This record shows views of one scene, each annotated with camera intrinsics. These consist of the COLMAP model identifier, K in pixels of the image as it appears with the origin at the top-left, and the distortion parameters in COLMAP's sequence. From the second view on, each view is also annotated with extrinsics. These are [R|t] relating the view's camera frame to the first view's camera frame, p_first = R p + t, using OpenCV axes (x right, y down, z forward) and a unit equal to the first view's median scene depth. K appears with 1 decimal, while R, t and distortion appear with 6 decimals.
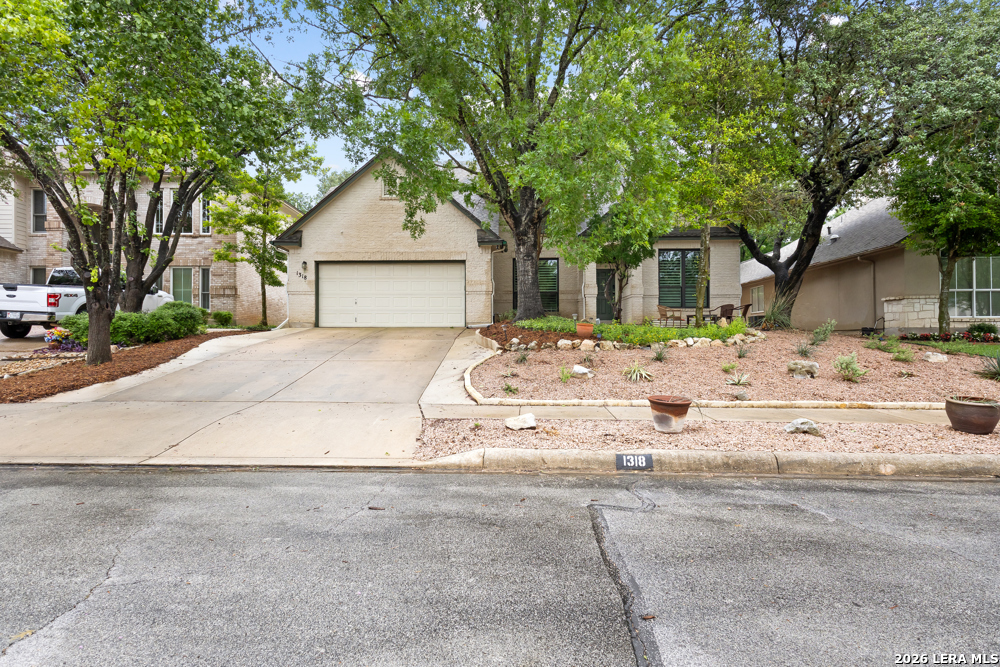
lens RADIAL K [[557.5, 0, 496.0], [0, 557.5, 332.3], [0, 0, 1]] dist [-0.001131, -0.000060]
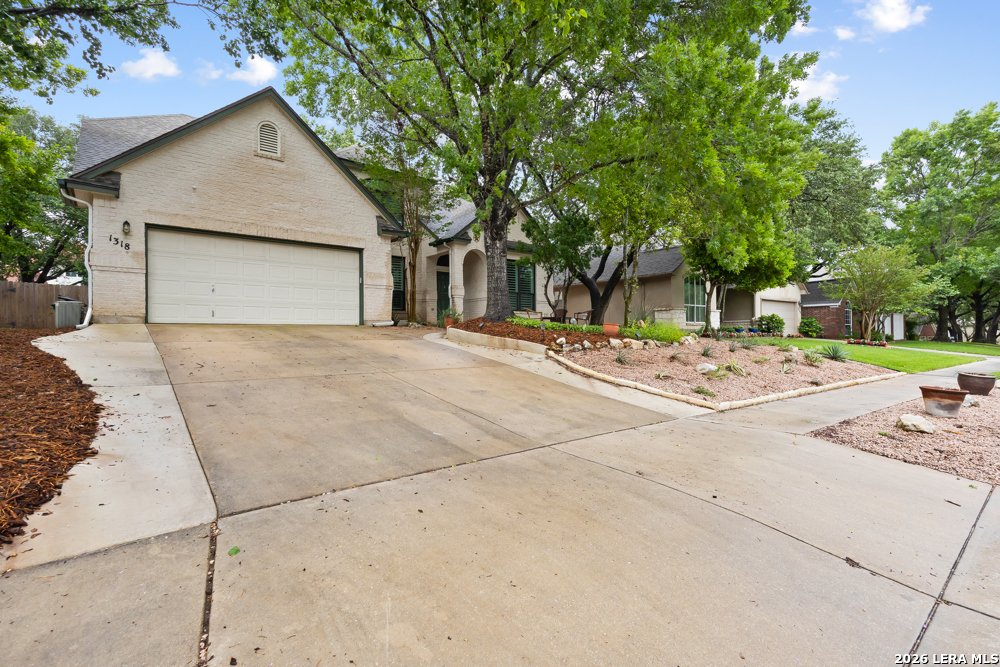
lens RADIAL K [[465.9, 0, 500.5], [0, 465.9, 334.6], [0, 0, 1]] dist [0.000111, 0.000173]
pose [[0.760224, -0.001683, 0.649659, -0.364594], [-0.002567, 0.999981, 0.005594, 0.000878], [-0.649656, -0.005921, 0.760205, 0.301658]]
